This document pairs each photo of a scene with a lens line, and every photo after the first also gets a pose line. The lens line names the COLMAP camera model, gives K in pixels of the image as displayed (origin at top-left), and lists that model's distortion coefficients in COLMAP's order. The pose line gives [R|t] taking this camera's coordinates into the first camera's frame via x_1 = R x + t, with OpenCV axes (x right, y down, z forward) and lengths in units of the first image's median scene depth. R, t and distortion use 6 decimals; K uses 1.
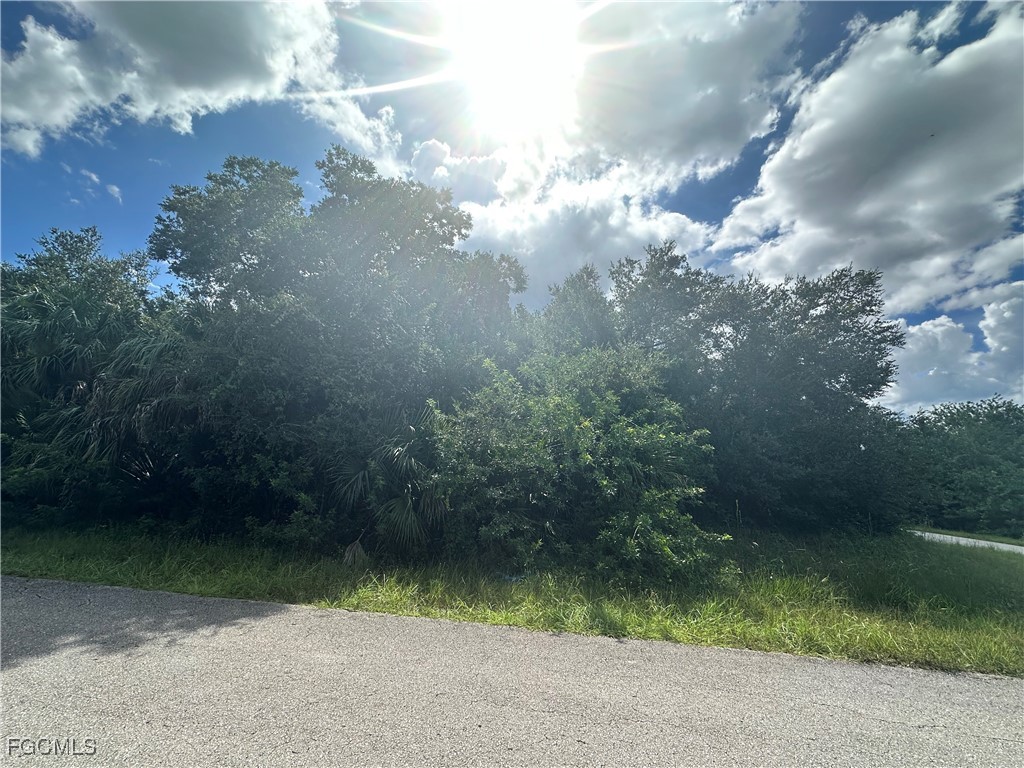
lens RADIAL K [[406.7, 0, 516.5], [0, 406.7, 388.3], [0, 0, 1]] dist [-0.009978, 0.003083]
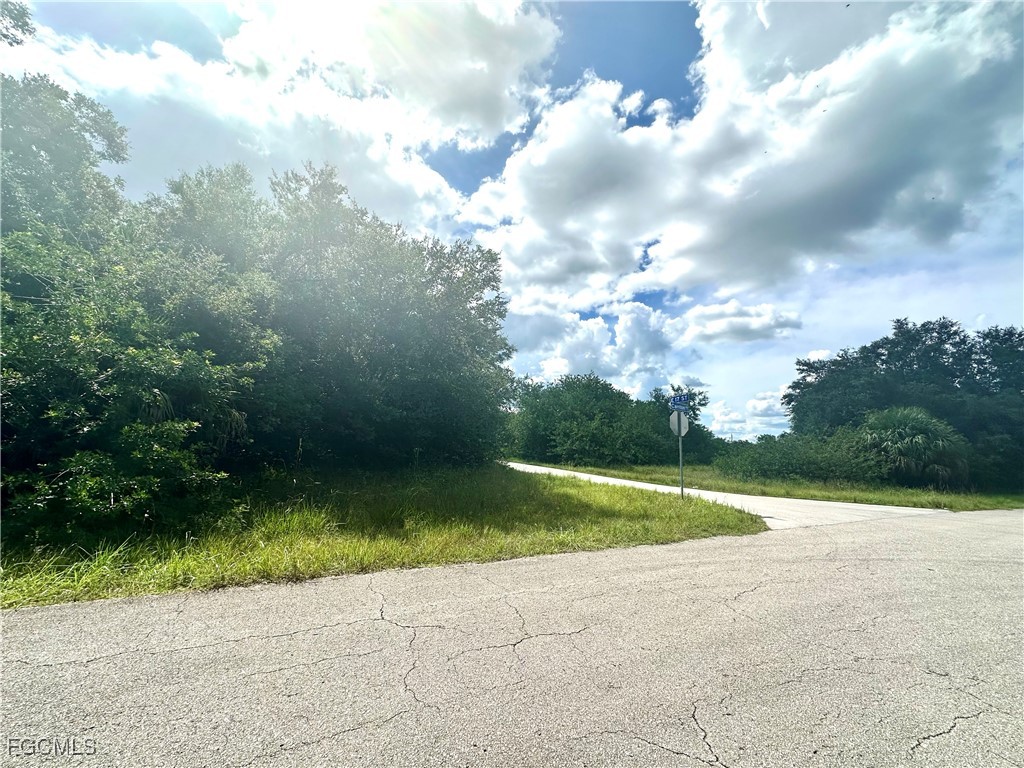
lens RADIAL K [[378.6, 0, 529.5], [0, 378.6, 387.3], [0, 0, 1]] dist [0.002356, 0.000296]
pose [[0.824480, 0.078556, 0.560412, 0.116261], [-0.144211, 0.986788, 0.073840, 0.001639], [-0.547207, -0.141697, 0.824916, -0.008233]]
